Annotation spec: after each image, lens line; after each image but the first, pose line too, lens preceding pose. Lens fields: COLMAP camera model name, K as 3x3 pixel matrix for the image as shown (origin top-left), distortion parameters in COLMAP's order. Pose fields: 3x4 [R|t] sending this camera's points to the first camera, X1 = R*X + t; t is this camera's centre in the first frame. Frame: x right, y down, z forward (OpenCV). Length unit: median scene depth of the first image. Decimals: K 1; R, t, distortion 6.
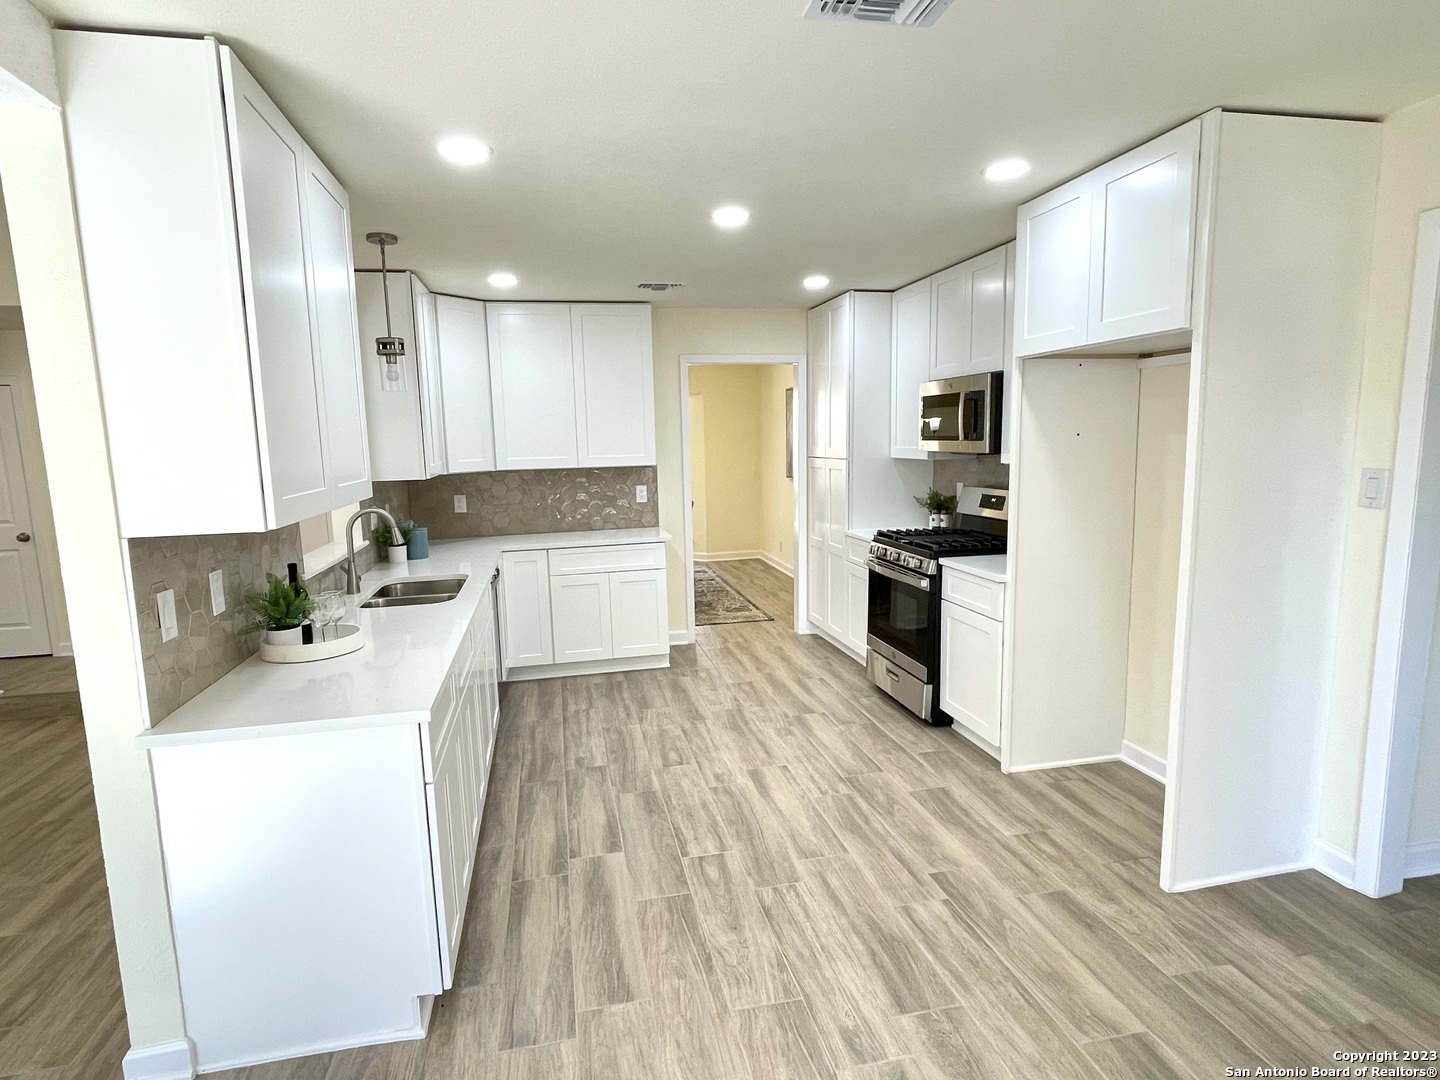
lens RADIAL K [[774.9, 0, 720.6], [0, 774.9, 546.1], [0, 0, 1]] dist [0.002929, 0.000708]
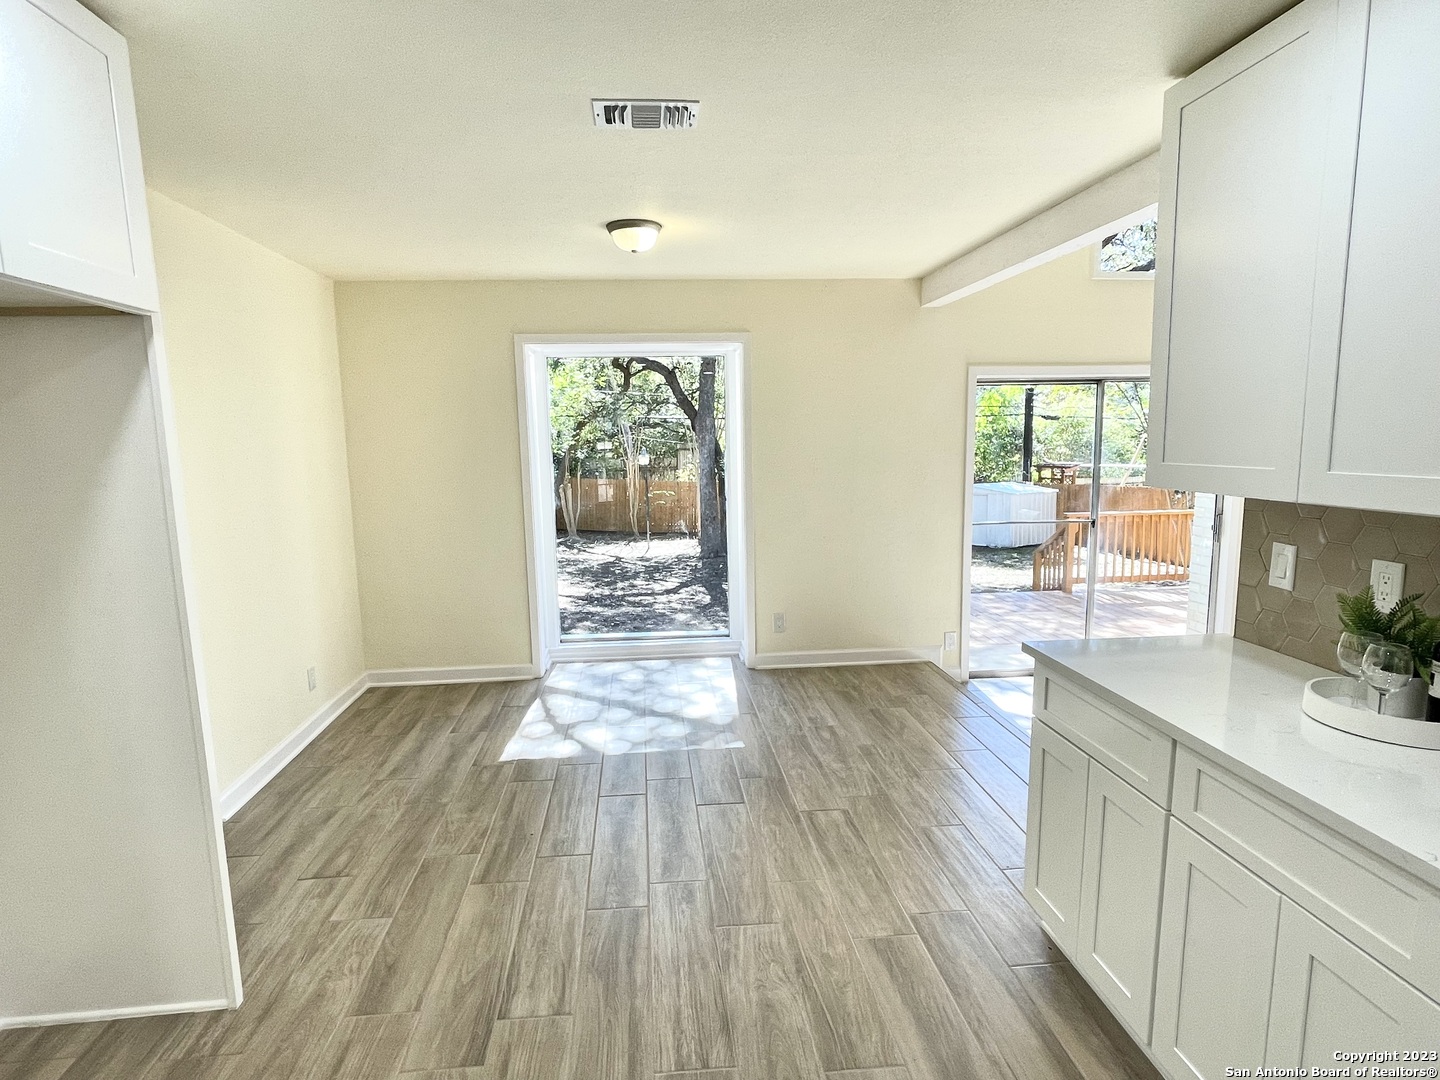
lens RADIAL K [[774.9, 0, 717.6], [0, 774.9, 540.5], [0, 0, 1]] dist [0.002929, 0.000708]
pose [[-0.992252, 0.026785, 0.121323, -0.045711], [0.058936, 0.961105, 0.269822, -0.242588], [-0.109377, 0.274882, -0.955236, 1.769744]]
